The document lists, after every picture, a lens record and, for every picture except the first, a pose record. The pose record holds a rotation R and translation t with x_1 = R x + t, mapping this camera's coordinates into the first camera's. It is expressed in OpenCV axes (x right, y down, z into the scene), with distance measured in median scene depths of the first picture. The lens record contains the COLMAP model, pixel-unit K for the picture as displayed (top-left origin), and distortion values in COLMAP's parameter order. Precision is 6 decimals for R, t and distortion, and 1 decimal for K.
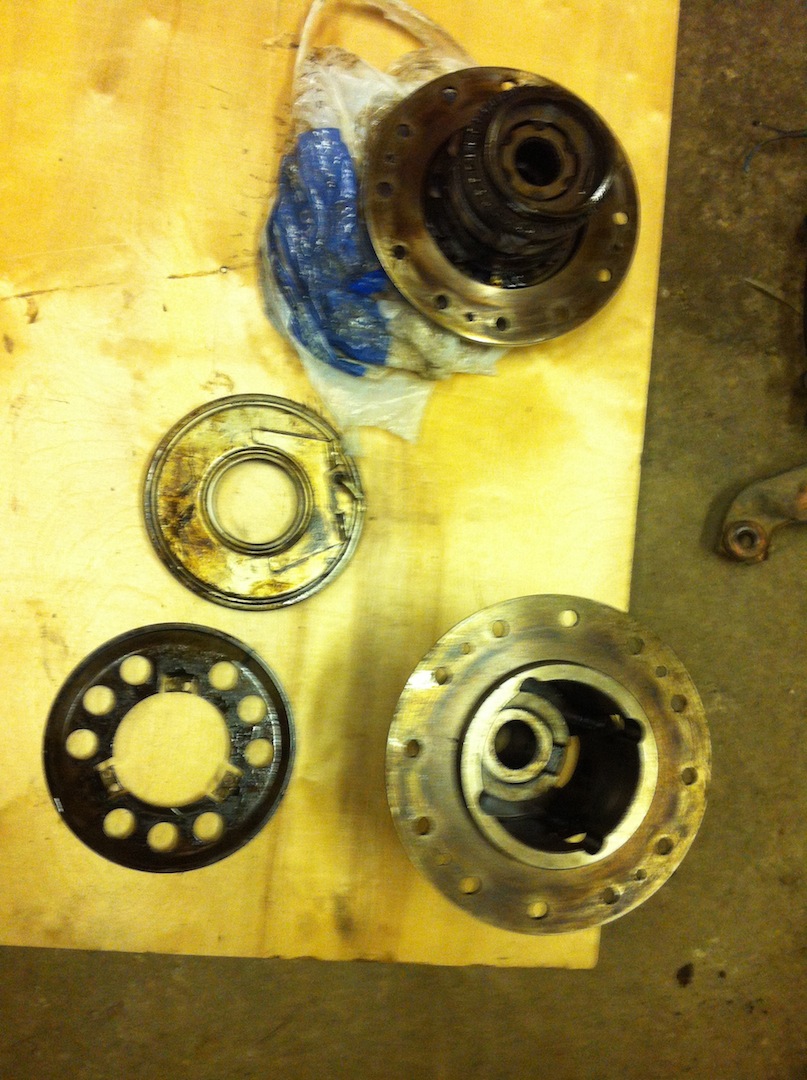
lens RADIAL K [[1057.0, 0, 405.0], [0, 1057.0, 509.1], [0, 0, 1]] dist [0.038962, -0.277744]
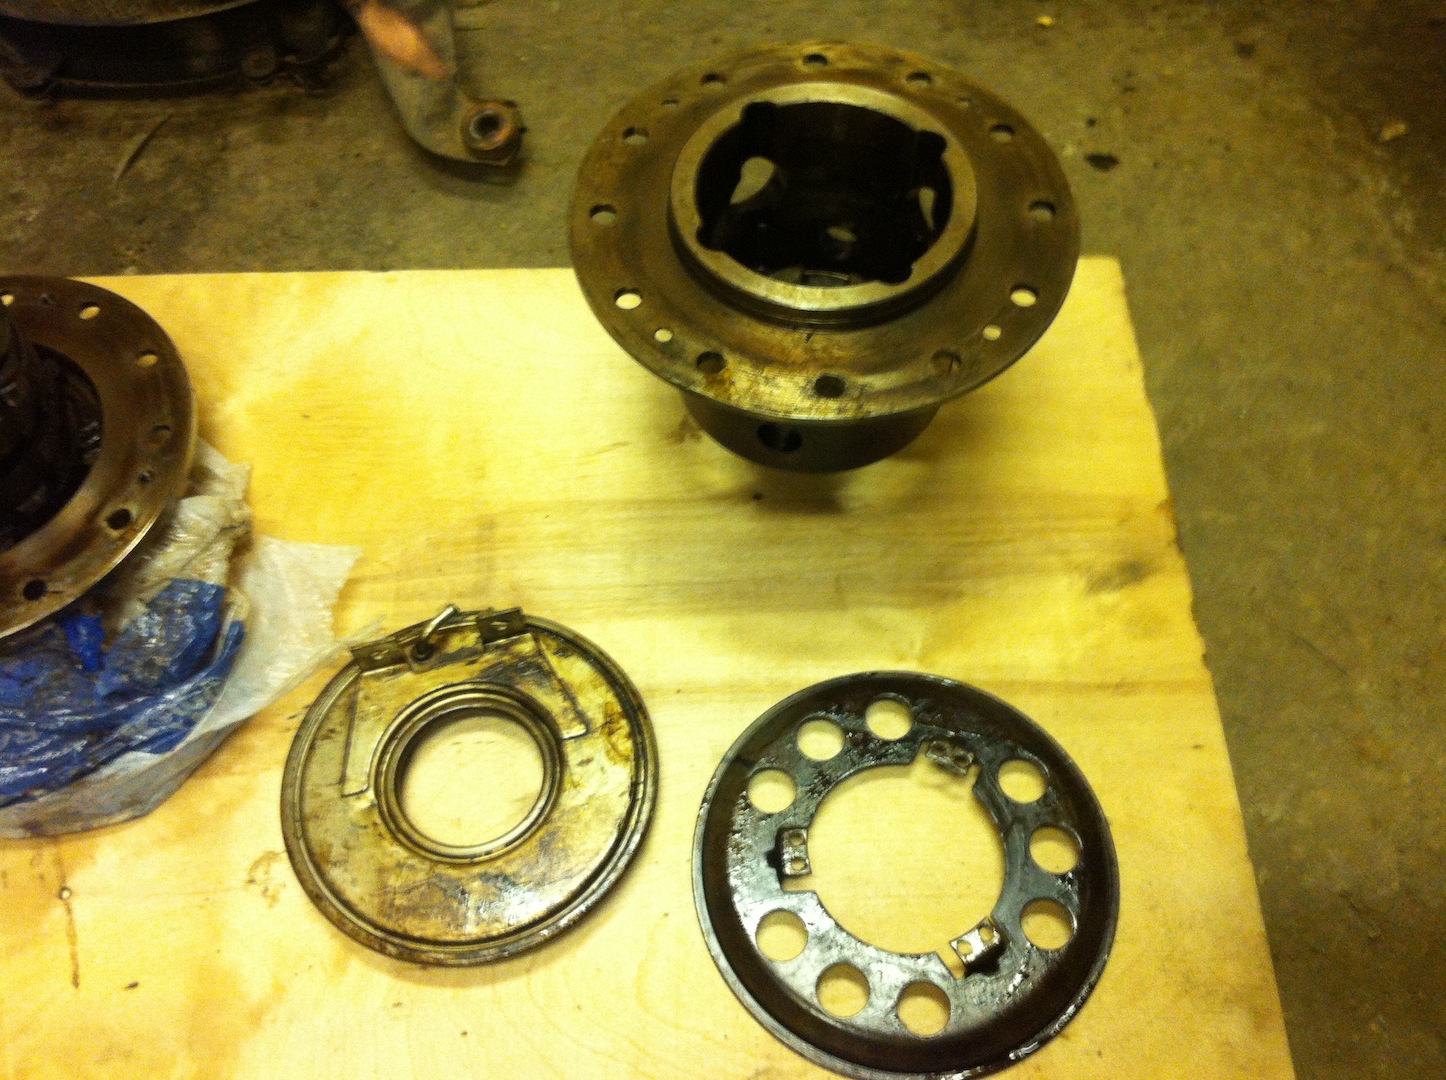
lens RADIAL K [[1415.2, 0, 723.0], [0, 1415.2, 540.0], [0, 0, 1]] dist [0.038962, -0.277744]
pose [[-0.125220, -0.939274, 0.319507, -0.281039], [0.987611, -0.087309, 0.130393, 0.039623], [-0.094579, 0.331876, 0.938570, 0.212117]]
